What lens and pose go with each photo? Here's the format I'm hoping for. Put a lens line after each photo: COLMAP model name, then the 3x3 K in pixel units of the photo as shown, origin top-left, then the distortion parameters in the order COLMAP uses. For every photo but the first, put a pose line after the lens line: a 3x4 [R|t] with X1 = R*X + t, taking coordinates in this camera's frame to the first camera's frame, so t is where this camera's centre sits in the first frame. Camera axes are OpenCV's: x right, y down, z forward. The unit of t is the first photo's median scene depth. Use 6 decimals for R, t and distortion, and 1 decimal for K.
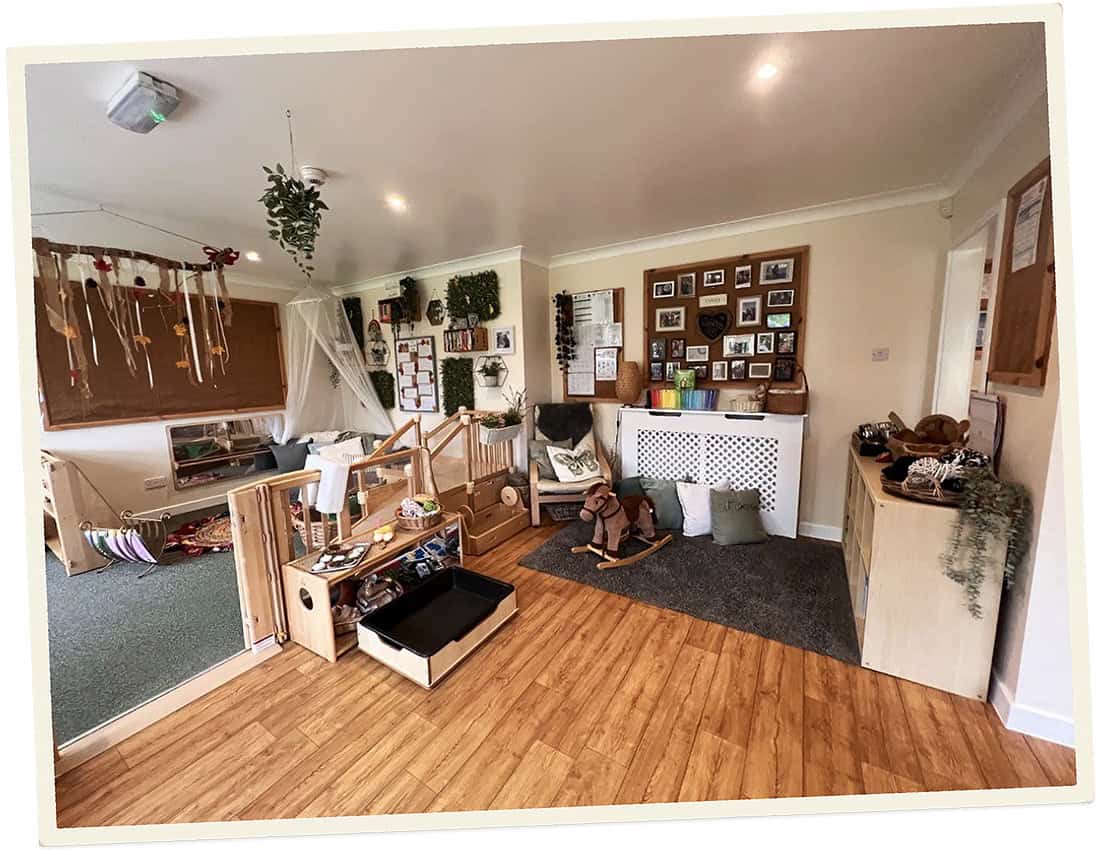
lens RADIAL K [[409.7, 0, 550.5], [0, 409.7, 427.5], [0, 0, 1]] dist [0.001397, 0.000415]
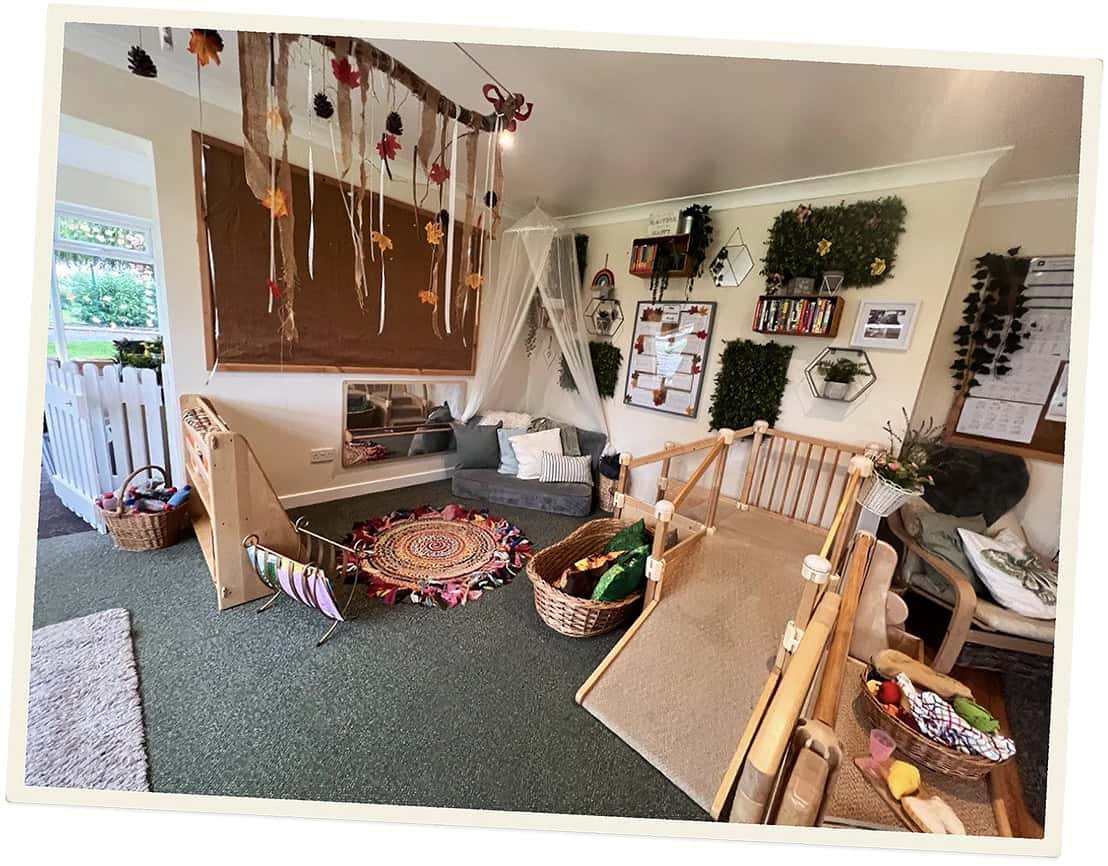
lens RADIAL K [[407.6, 0, 554.0], [0, 407.6, 433.0], [0, 0, 1]] dist [-0.000379, 0.000130]
pose [[0.971882, 0.174417, -0.158190, -0.426731], [-0.163435, 0.983300, 0.080060, -0.031545], [0.169512, -0.051955, 0.984158, 0.331780]]
